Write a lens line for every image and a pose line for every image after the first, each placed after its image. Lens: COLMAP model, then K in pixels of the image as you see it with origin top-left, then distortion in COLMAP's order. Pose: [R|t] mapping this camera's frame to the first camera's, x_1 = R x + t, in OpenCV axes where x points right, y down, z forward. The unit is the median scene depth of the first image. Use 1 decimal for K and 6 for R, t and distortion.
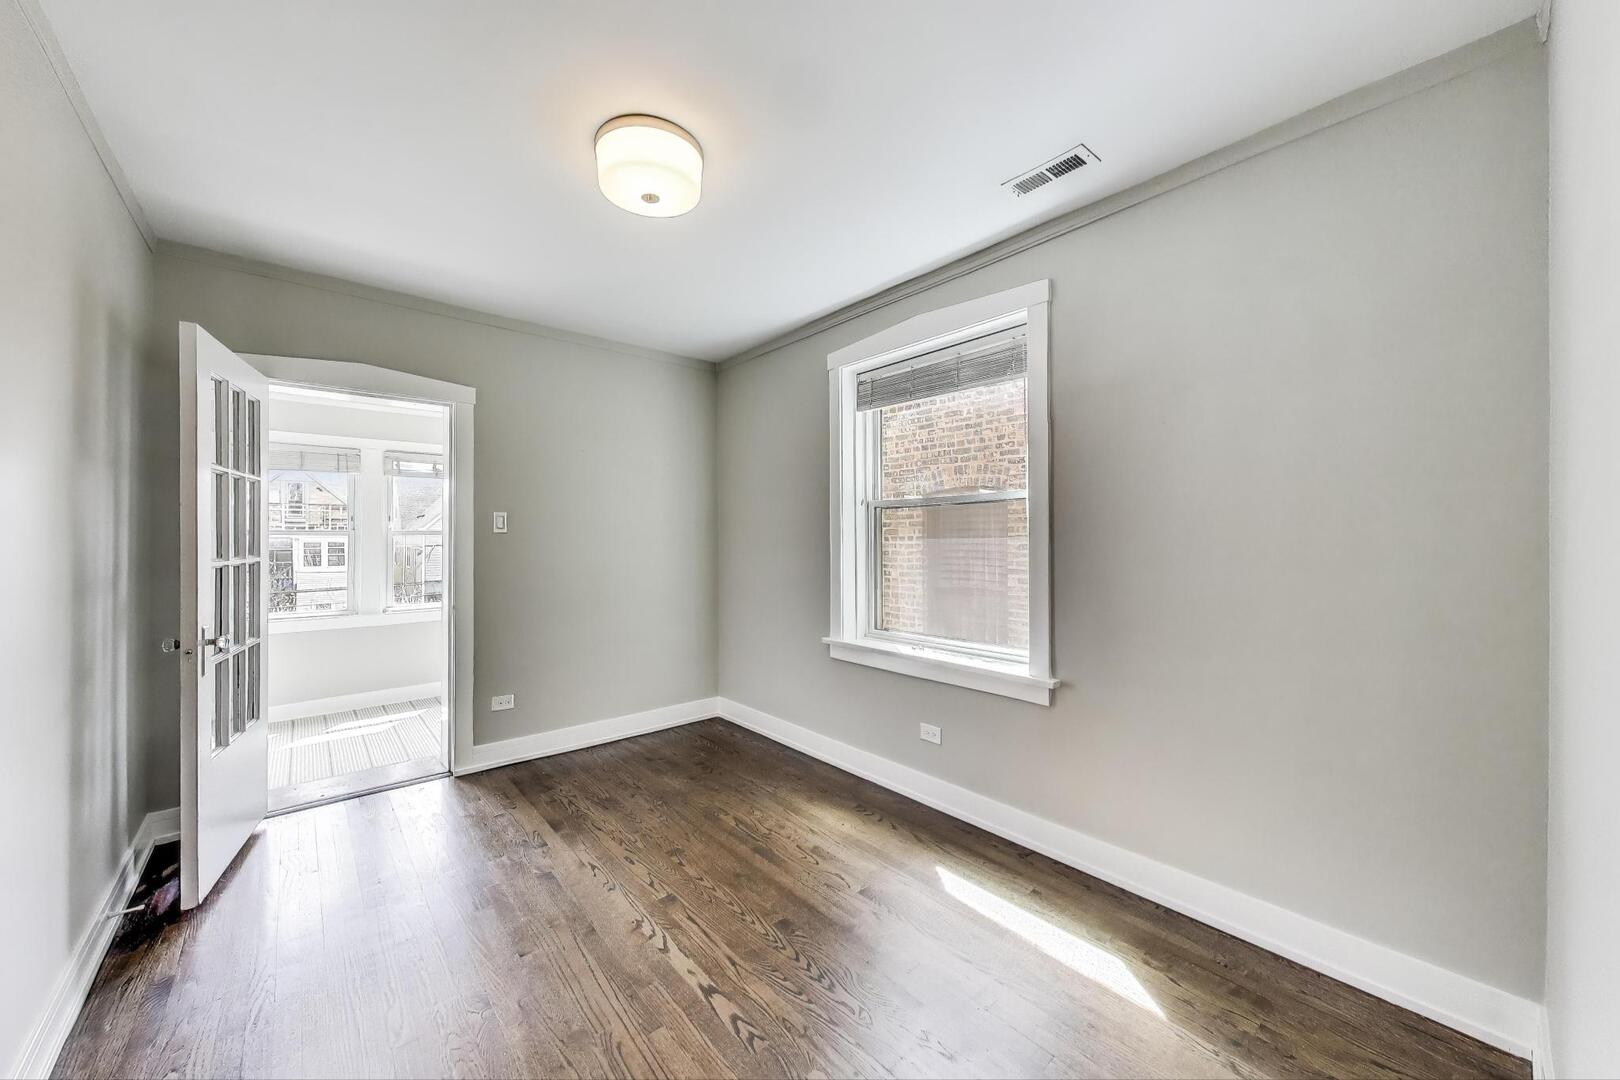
lens RADIAL K [[592.6, 0, 810.5], [0, 592.6, 534.4], [0, 0, 1]] dist [0.001510, -0.000071]
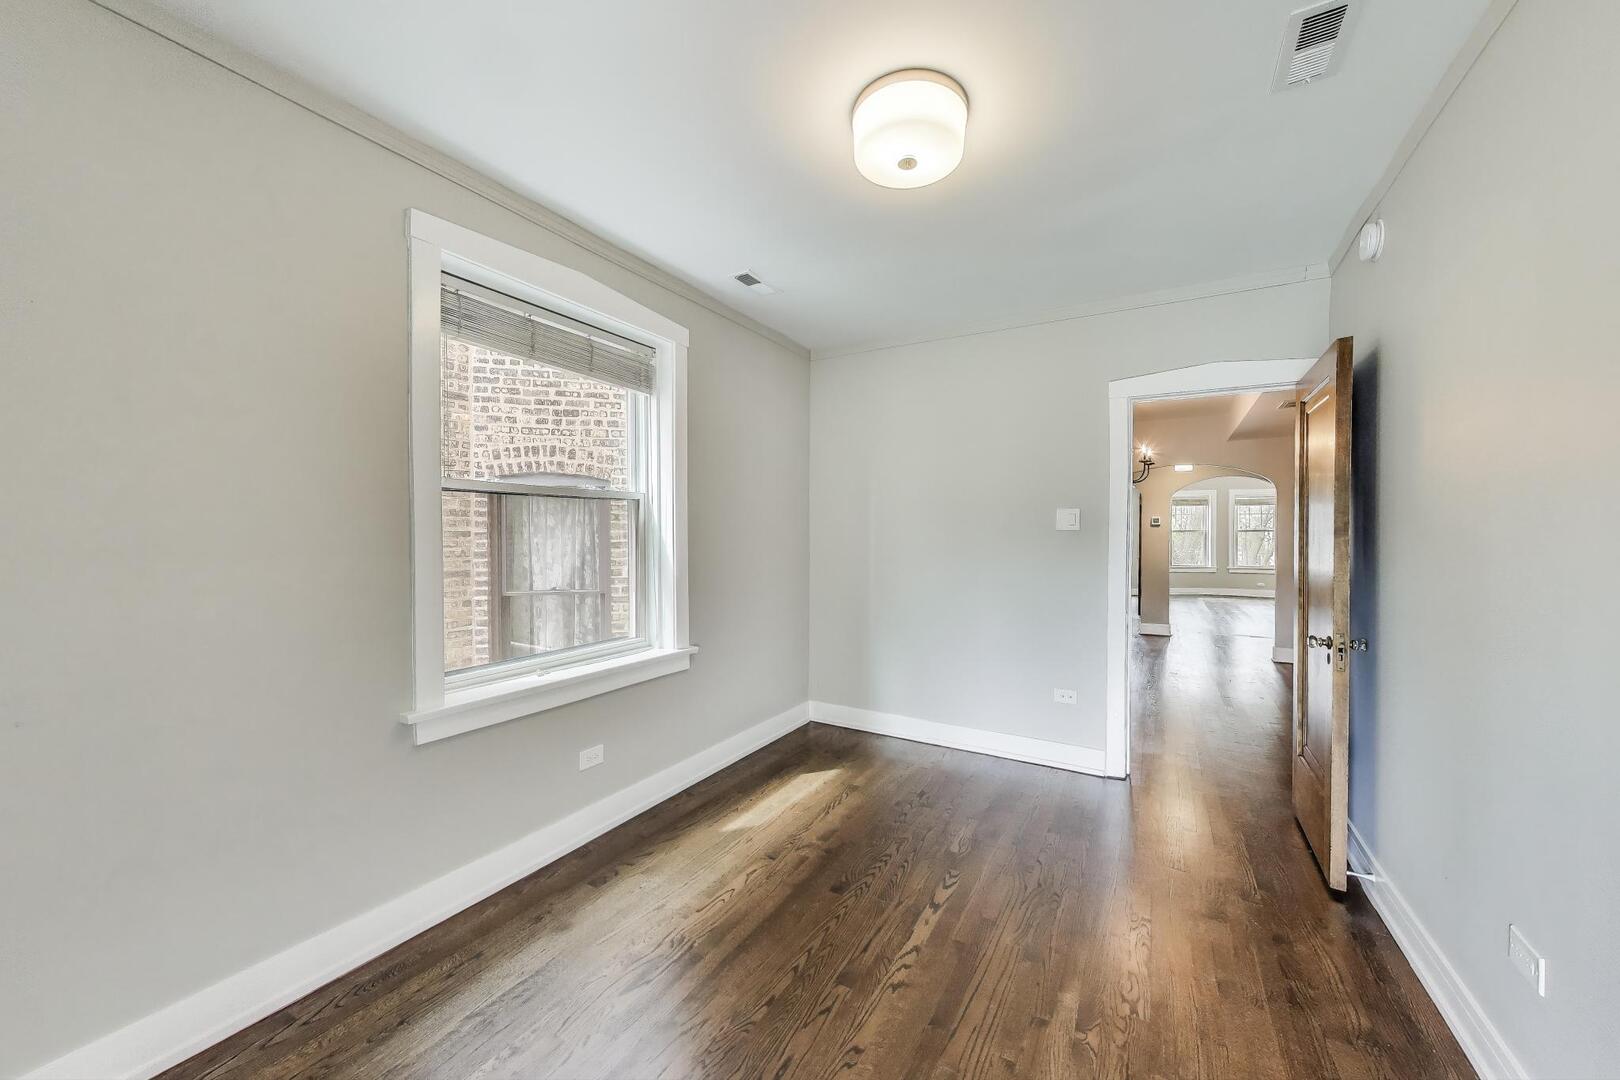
lens RADIAL K [[592.6, 0, 819.8], [0, 592.6, 538.4], [0, 0, 1]] dist [0.001510, -0.000071]
pose [[-0.329223, -0.005324, 0.944237, -0.886314], [0.002230, 0.999977, 0.006415, 0.007151], [-0.944250, 0.004218, -0.329203, 1.163656]]
